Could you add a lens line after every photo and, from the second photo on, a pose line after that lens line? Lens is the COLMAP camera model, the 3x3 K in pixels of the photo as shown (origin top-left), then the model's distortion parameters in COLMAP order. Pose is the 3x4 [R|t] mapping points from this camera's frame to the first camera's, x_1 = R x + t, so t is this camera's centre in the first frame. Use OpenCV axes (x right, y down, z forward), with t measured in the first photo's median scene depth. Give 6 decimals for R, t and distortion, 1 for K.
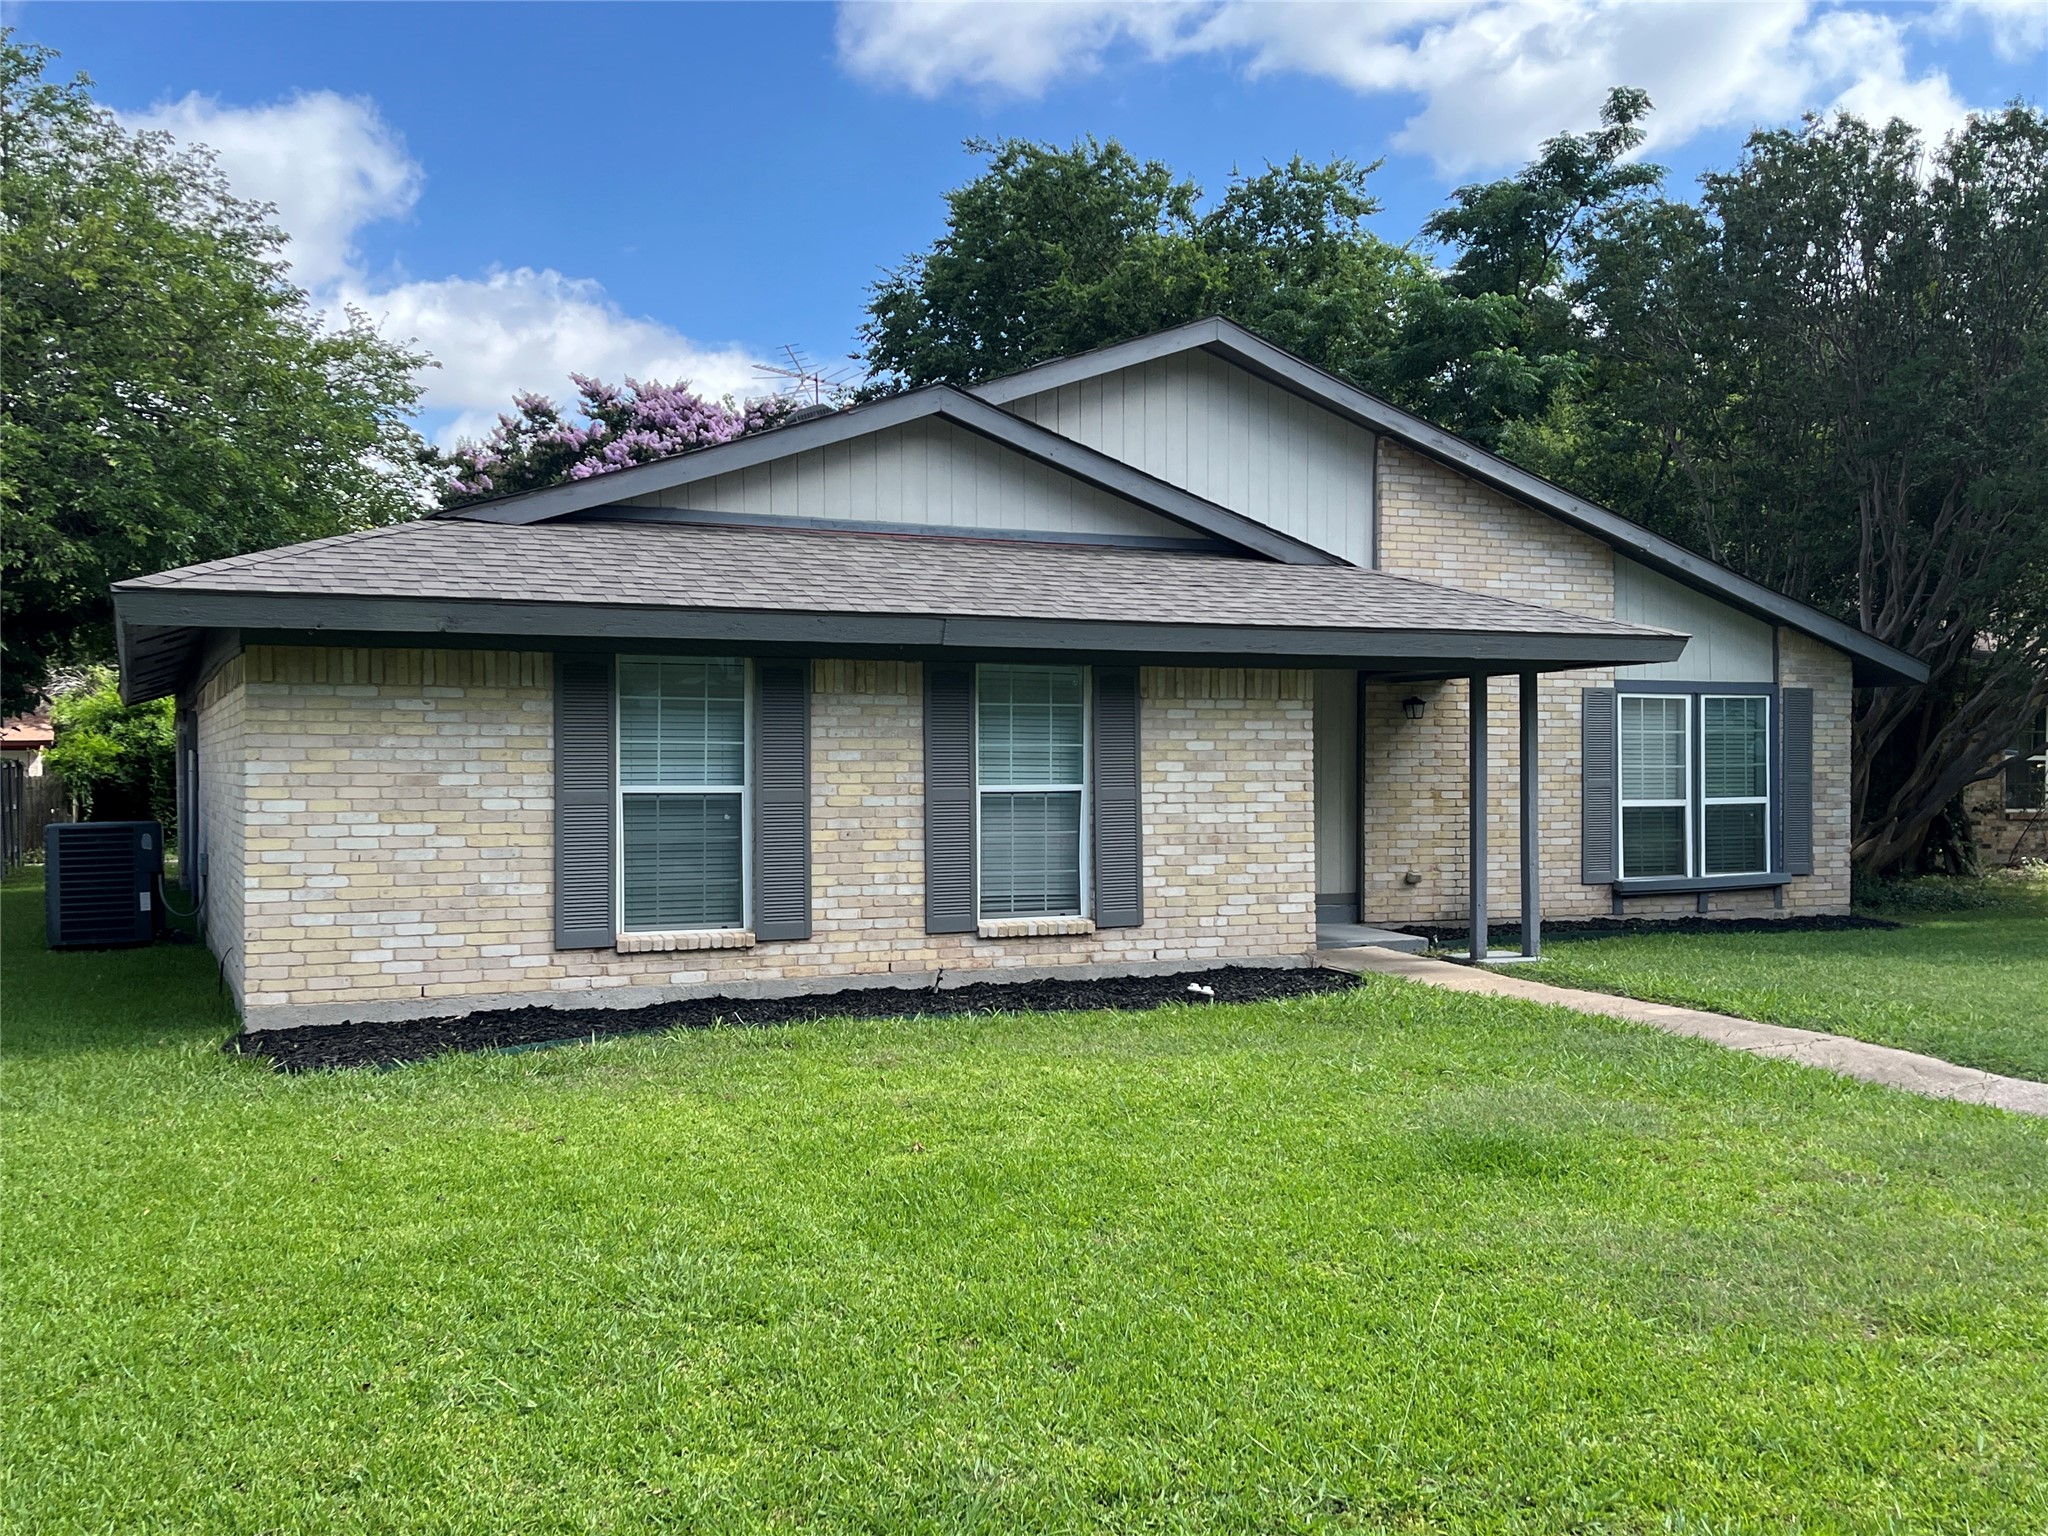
lens RADIAL K [[1971.2, 0, 1024.0], [0, 1971.2, 768.0], [0, 0, 1]] dist [0.079736, -0.011902]
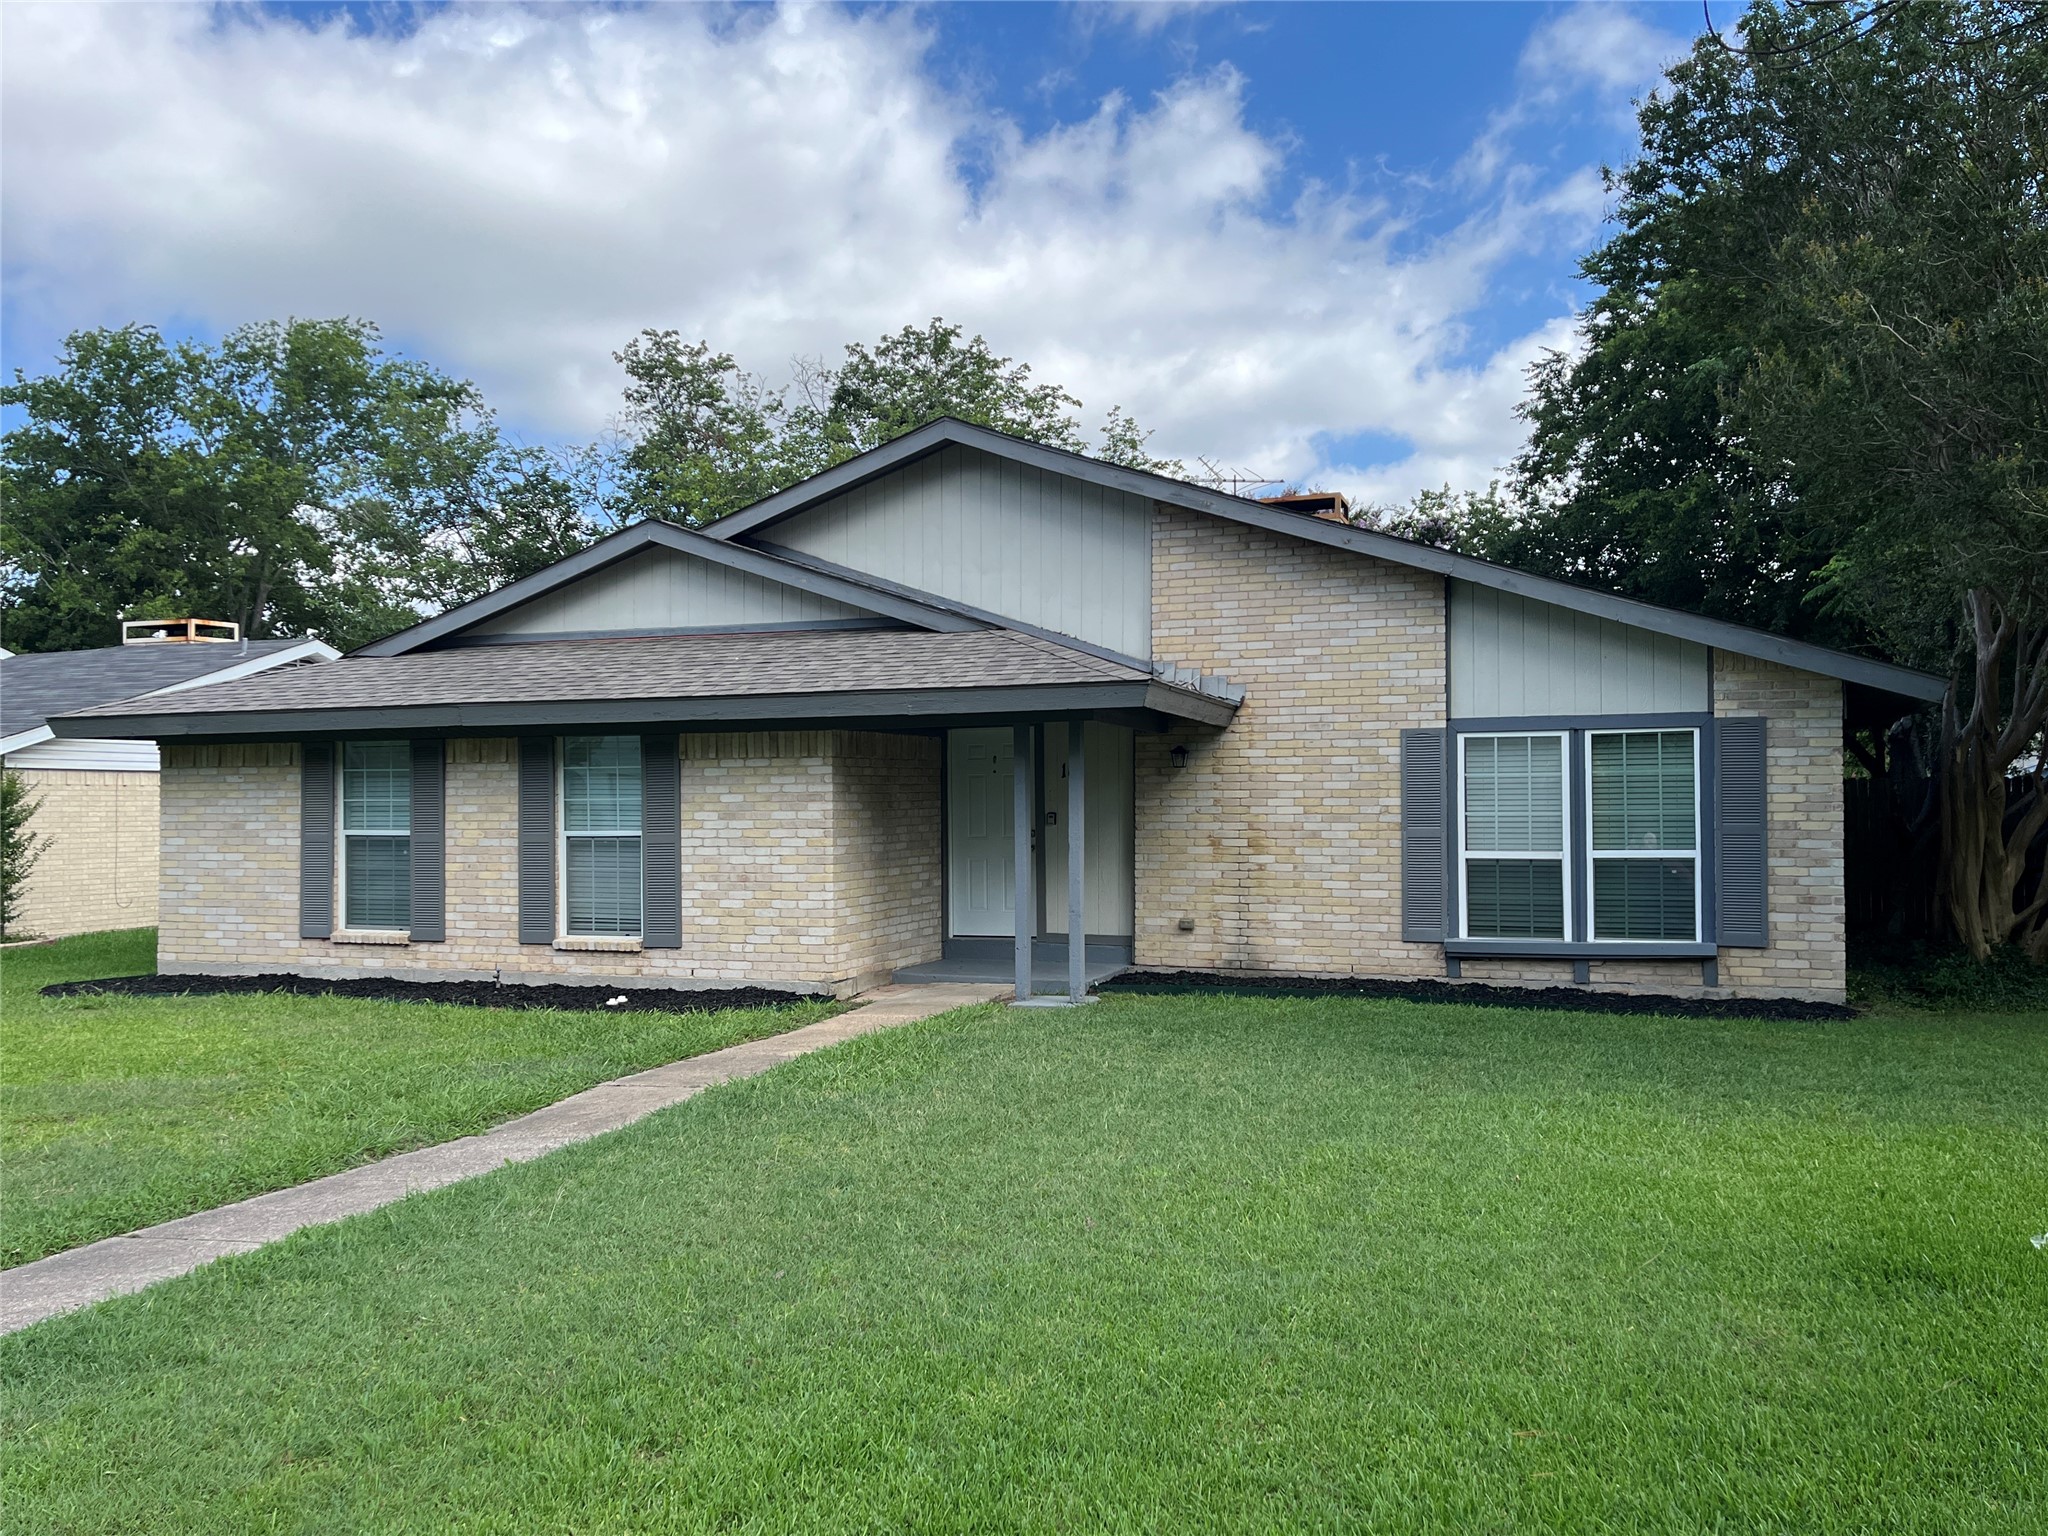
lens RADIAL K [[1590.0, 0, 1024.0], [0, 1590.0, 768.0], [0, 0, 1]] dist [0.091659, -0.143895]
pose [[0.703127, -0.021395, -0.710742, 0.891027], [0.002409, 0.999613, -0.027708, -0.002514], [0.711060, 0.017771, 0.702907, 0.450740]]
